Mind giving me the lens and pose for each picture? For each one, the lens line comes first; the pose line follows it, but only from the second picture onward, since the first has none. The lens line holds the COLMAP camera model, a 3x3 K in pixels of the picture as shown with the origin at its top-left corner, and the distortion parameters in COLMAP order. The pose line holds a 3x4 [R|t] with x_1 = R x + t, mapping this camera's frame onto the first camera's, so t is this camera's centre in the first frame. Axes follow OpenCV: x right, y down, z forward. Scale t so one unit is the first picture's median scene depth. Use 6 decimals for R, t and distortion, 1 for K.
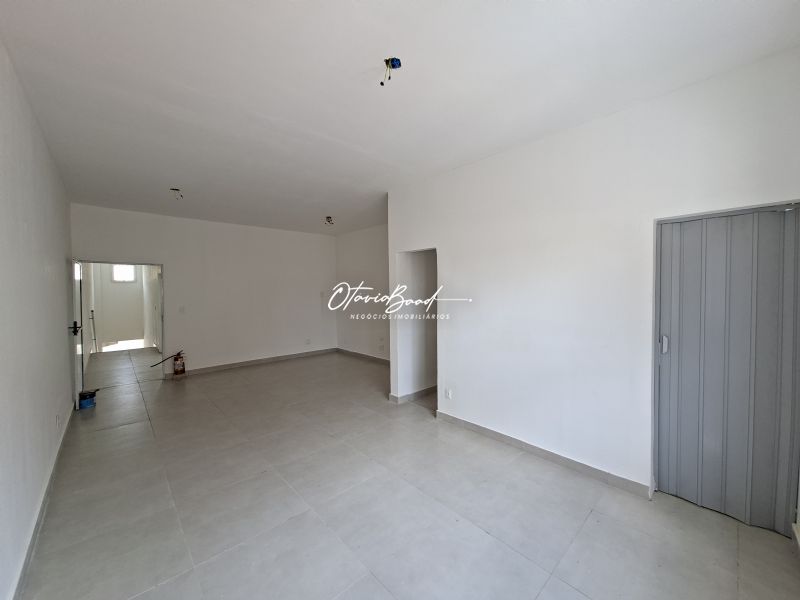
lens RADIAL K [[319.9, 0, 401.5], [0, 319.9, 303.5], [0, 0, 1]] dist [-0.000838, -0.000102]
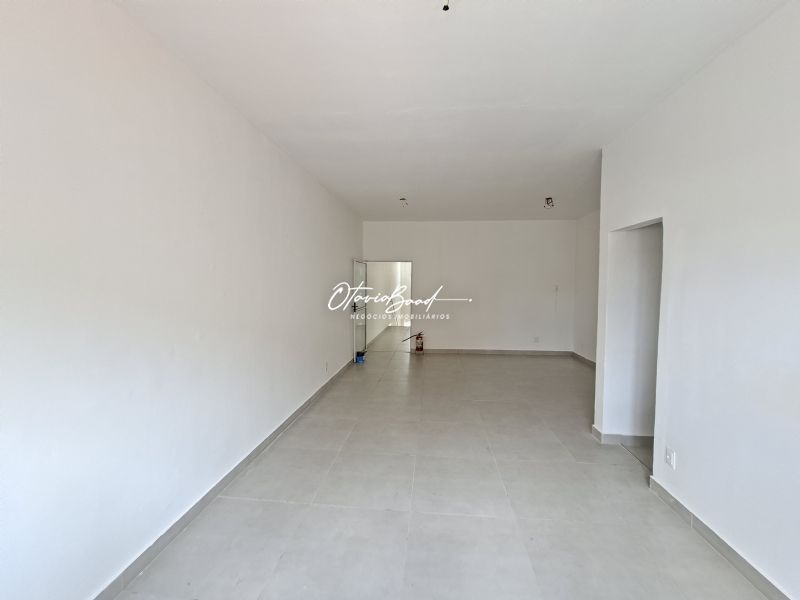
lens RADIAL K [[315.3, 0, 400.0], [0, 315.3, 300.0], [0, 0, 1]] dist [0.001191, 0.000260]
pose [[0.664627, 0.050591, -0.745460, 0.199693], [-0.040842, 0.998673, 0.031362, -0.010408], [0.746058, 0.009602, 0.665812, 0.185712]]
